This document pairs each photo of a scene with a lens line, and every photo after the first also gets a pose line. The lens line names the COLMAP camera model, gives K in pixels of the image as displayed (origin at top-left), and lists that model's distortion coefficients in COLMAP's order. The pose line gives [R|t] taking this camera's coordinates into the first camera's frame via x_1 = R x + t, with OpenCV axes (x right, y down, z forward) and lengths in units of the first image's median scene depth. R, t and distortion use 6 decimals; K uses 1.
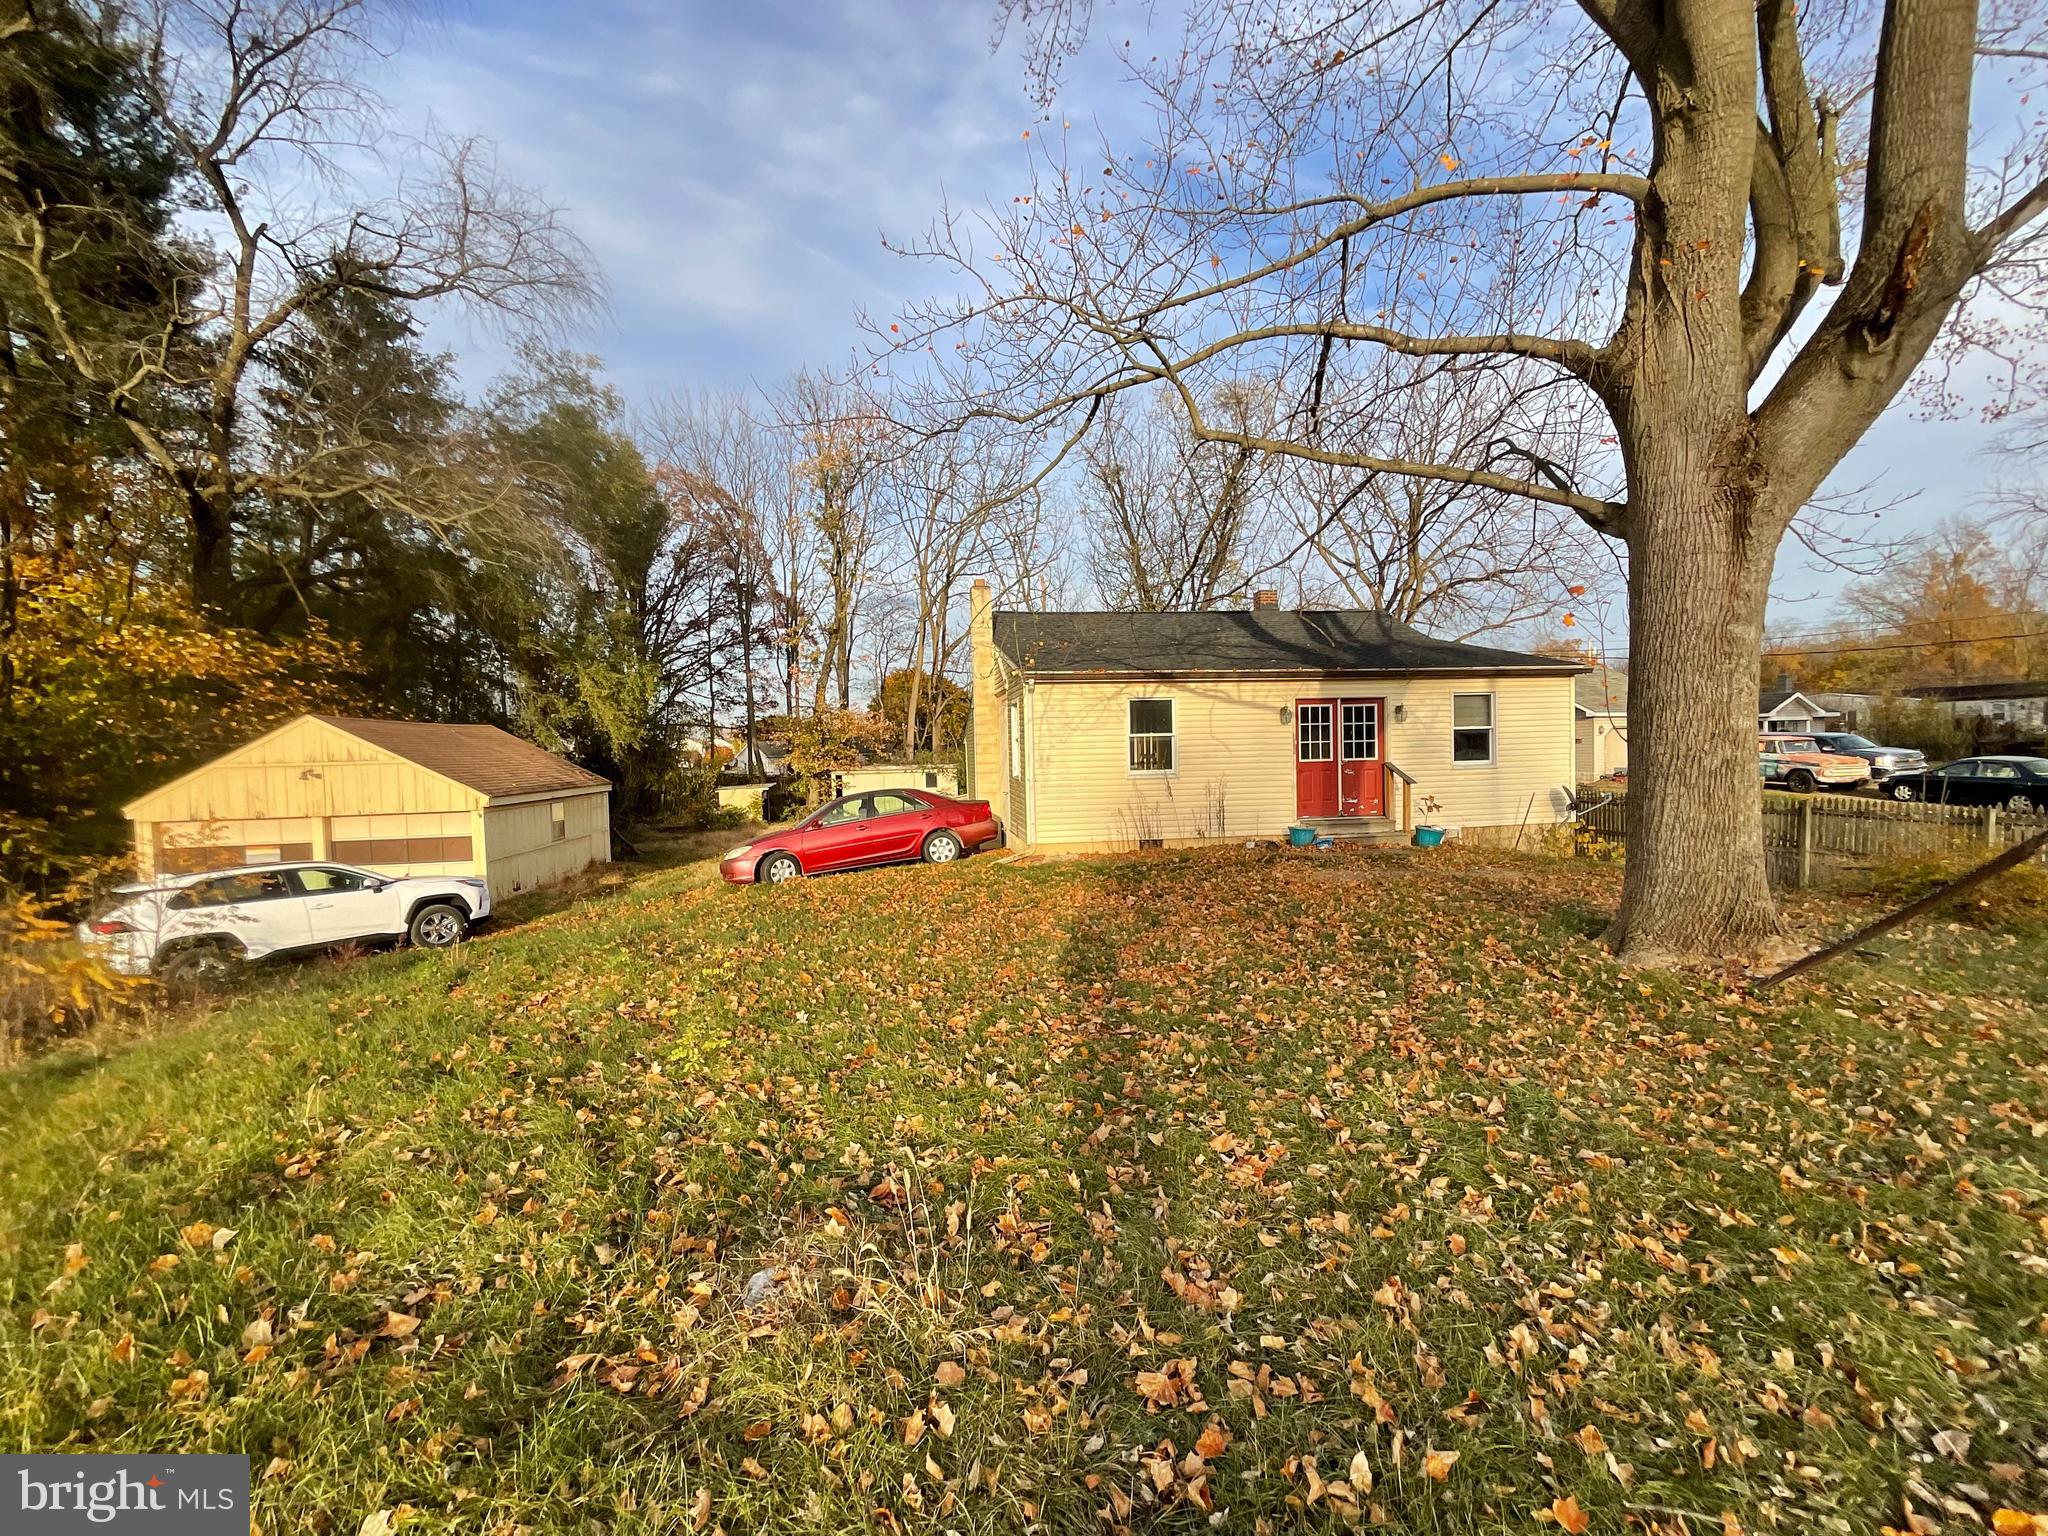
lens RADIAL K [[824.4, 0, 1024.1], [0, 824.4, 767.8], [0, 0, 1]] dist [-0.000032, 0.000006]
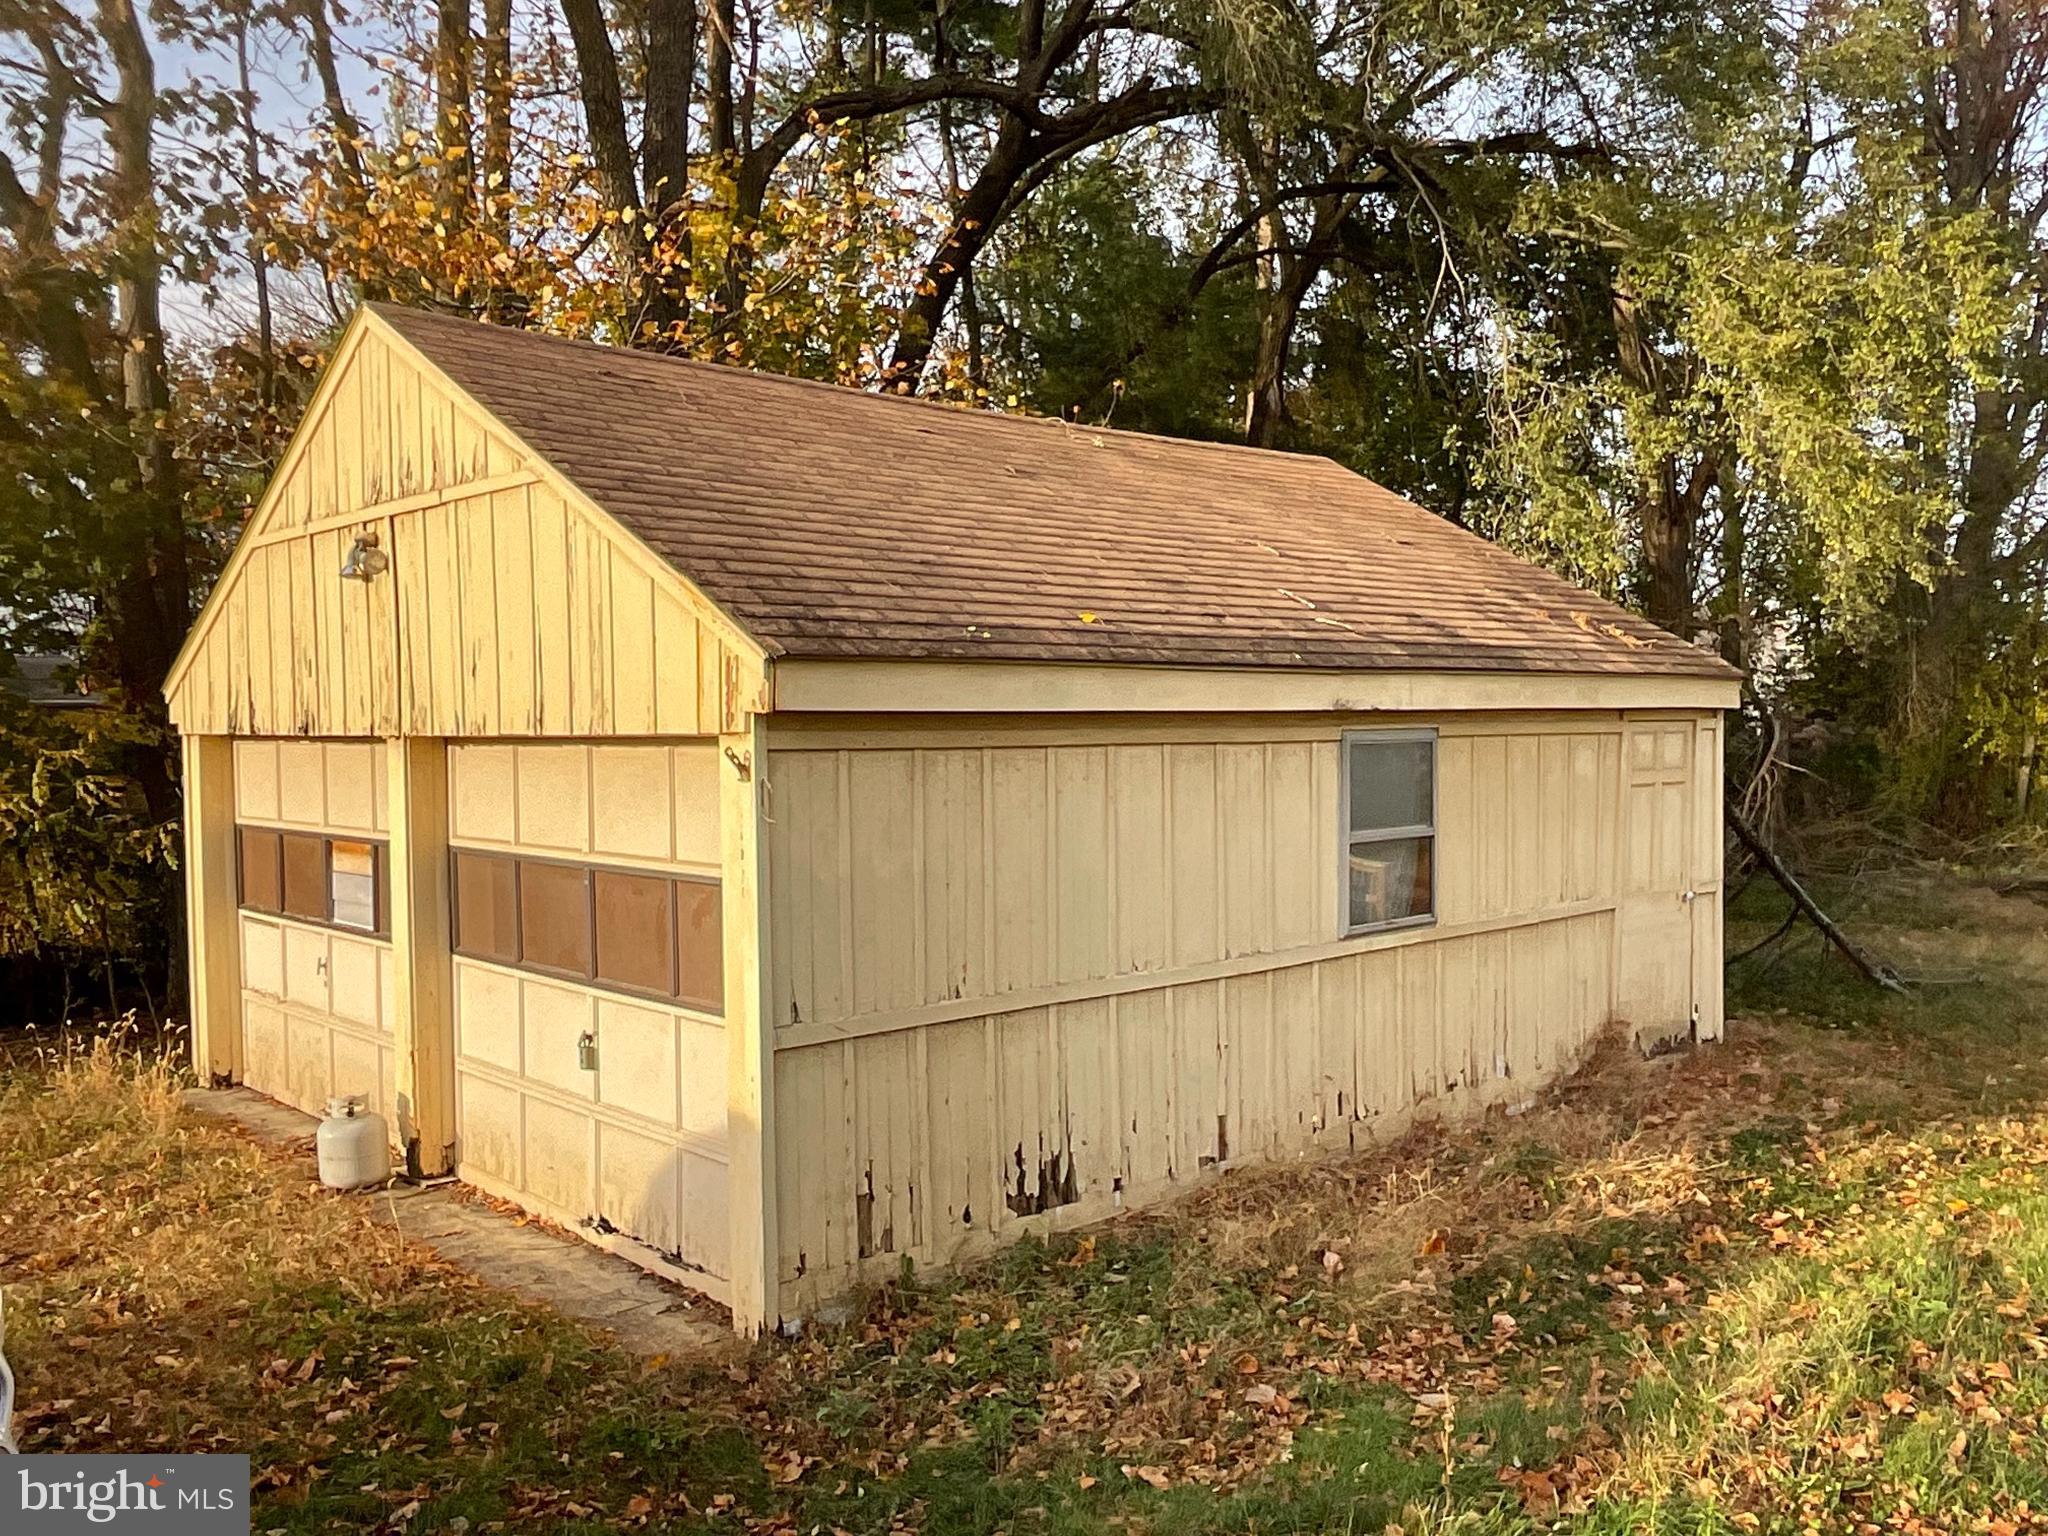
lens RADIAL K [[1617.7, 0, 1024.9], [0, 1617.7, 770.1], [0, 0, 1]] dist [0.001894, 0.000504]
pose [[0.551925, 0.042107, -0.832830, -0.352710], [-0.023491, 0.999113, 0.034946, 0.046286], [0.833563, 0.000276, 0.552425, 0.865408]]
